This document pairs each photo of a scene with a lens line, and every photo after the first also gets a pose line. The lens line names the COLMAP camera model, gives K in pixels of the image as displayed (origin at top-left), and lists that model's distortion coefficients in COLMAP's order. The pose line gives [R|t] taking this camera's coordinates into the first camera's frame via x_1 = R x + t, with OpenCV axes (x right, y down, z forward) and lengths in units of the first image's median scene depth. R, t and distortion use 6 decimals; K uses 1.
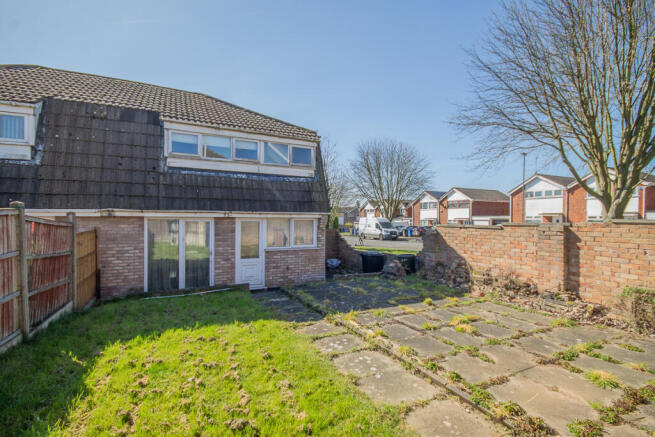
lens RADIAL K [[312.8, 0, 327.5], [0, 312.8, 218.5], [0, 0, 1]] dist [-0.000519, 0.000126]
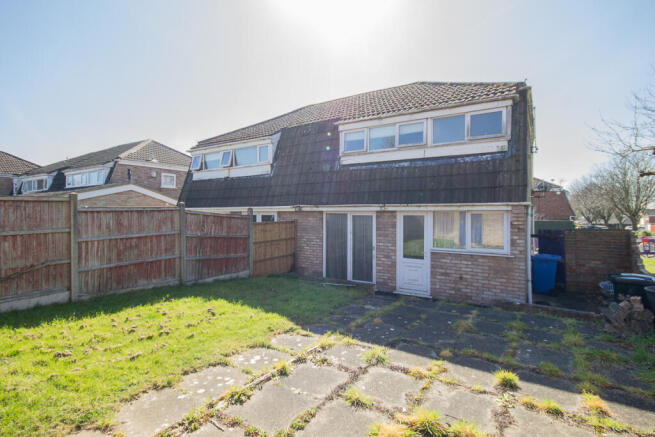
lens RADIAL K [[335.6, 0, 326.1], [0, 335.6, 204.3], [0, 0, 1]] dist [-0.002583, -0.000098]
pose [[0.500102, -0.028593, -0.865494, 0.463474], [0.001524, 0.999482, -0.032139, 0.008435], [0.865965, 0.014754, 0.499887, 0.356426]]
